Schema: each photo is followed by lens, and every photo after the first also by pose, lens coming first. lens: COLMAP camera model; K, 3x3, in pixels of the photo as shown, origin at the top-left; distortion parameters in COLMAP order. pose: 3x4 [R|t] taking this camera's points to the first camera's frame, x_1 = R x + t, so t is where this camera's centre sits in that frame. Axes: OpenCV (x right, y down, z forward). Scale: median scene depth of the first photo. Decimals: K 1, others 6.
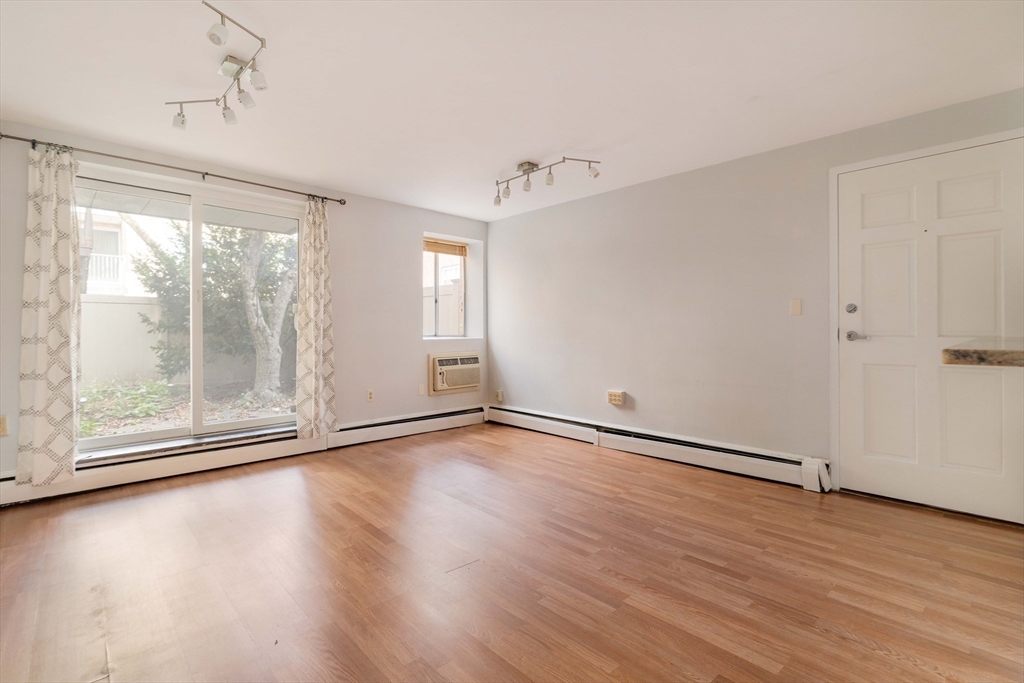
lens RADIAL K [[486.3, 0, 529.1], [0, 486.3, 346.5], [0, 0, 1]] dist [-0.001126, -0.000256]
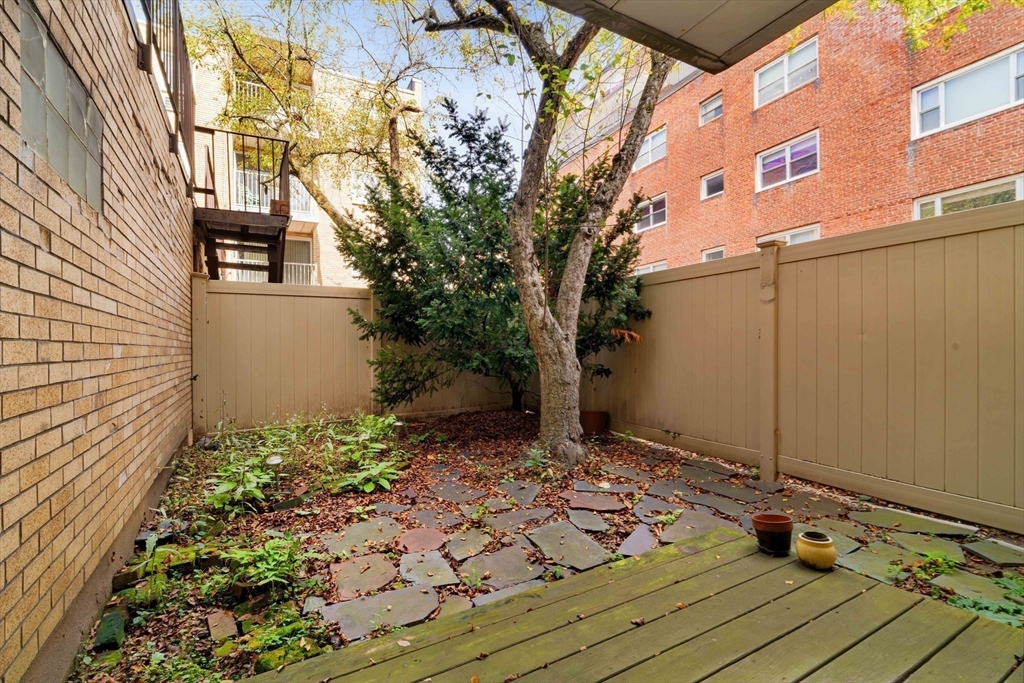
lens RADIAL K [[486.3, 0, 529.1], [0, 486.3, 346.5], [0, 0, 1]] dist [-0.001126, -0.000256]
pose [[0.965810, -0.014551, -0.258843, -0.426666], [0.008007, 0.999622, -0.026315, 0.000300], [0.259128, 0.023343, 0.965561, 0.460464]]
